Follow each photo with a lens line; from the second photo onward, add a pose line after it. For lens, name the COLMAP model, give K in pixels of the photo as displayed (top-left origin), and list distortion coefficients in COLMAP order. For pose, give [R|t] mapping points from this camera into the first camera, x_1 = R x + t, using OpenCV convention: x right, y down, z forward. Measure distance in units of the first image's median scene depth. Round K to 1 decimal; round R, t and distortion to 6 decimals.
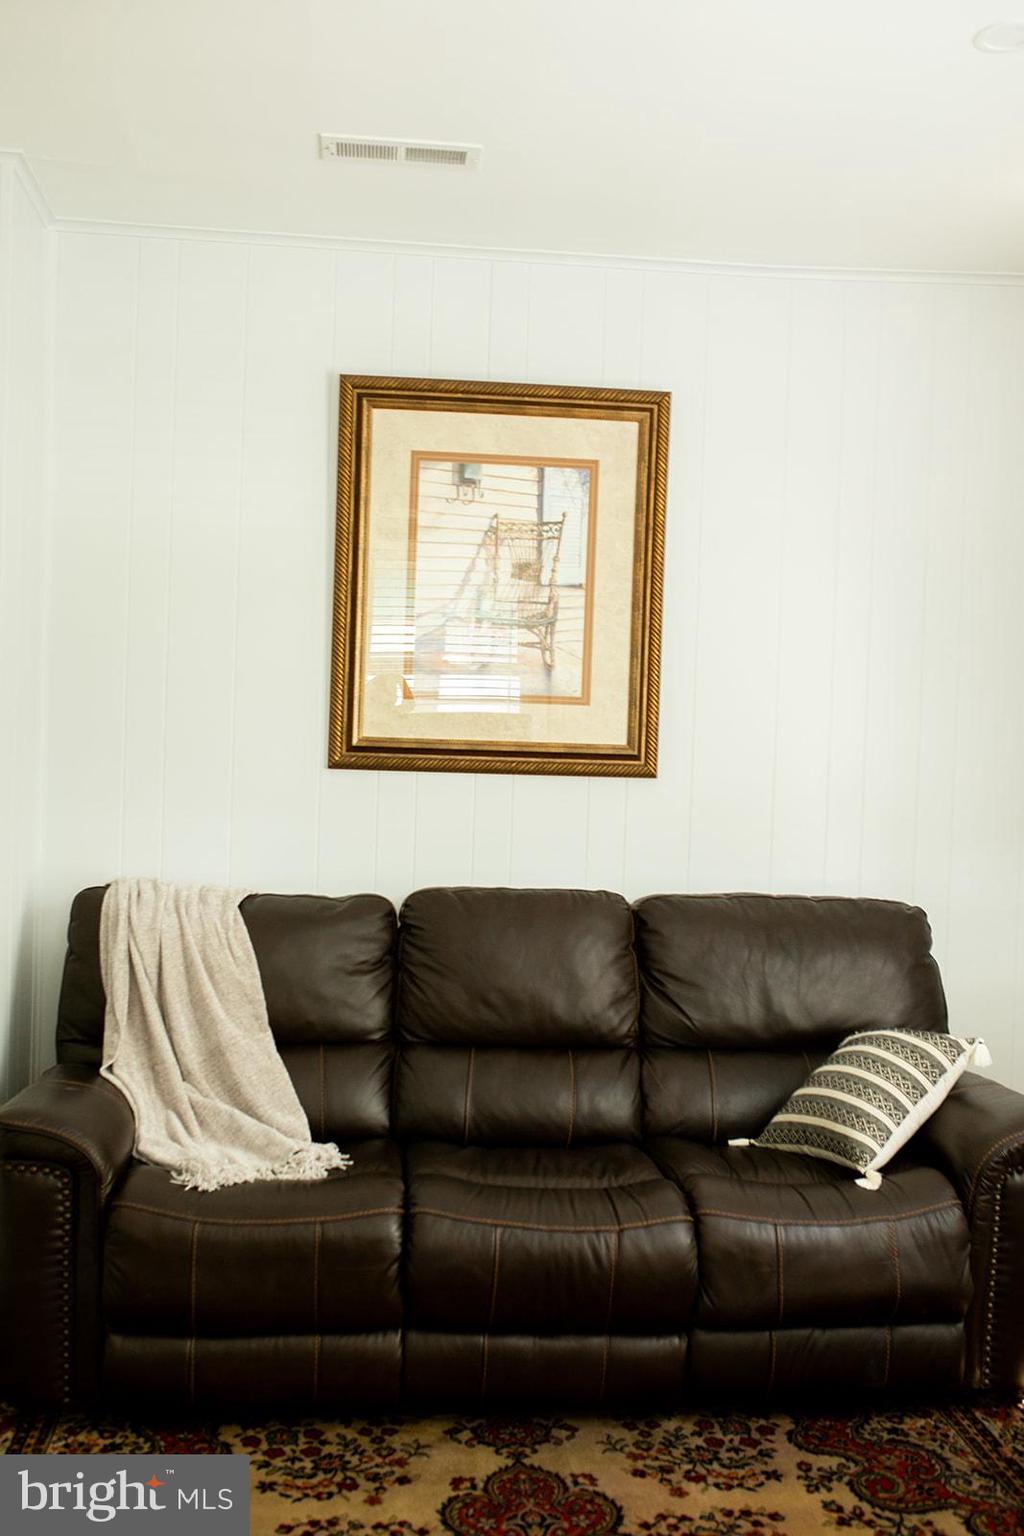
lens RADIAL K [[1450.2, 0, 512.3], [0, 1450.2, 759.0], [0, 0, 1]] dist [-0.055571, 0.050450]
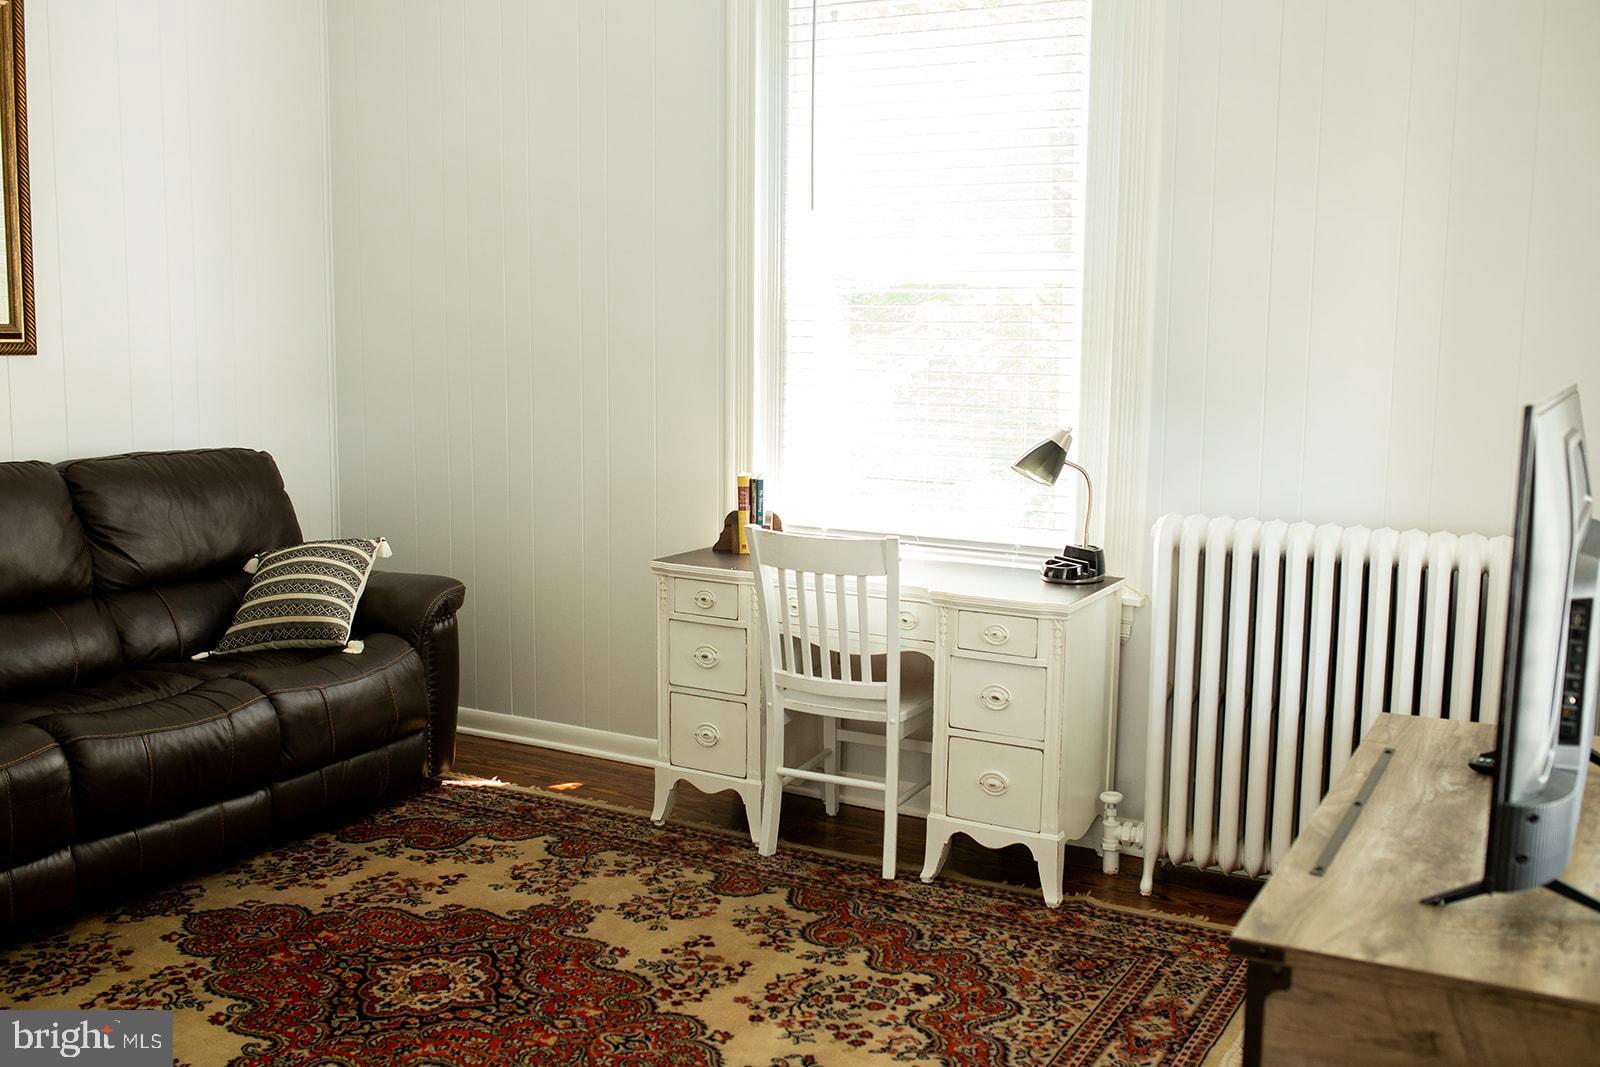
lens RADIAL K [[1517.2, 0, 796.7], [0, 1517.2, 537.6], [0, 0, 1]] dist [-0.067808, 0.106363]
pose [[0.554175, -0.132731, 0.821750, -0.682663], [0.018089, 0.988892, 0.147529, -0.008626], [-0.832204, -0.066892, 0.550420, -0.111878]]
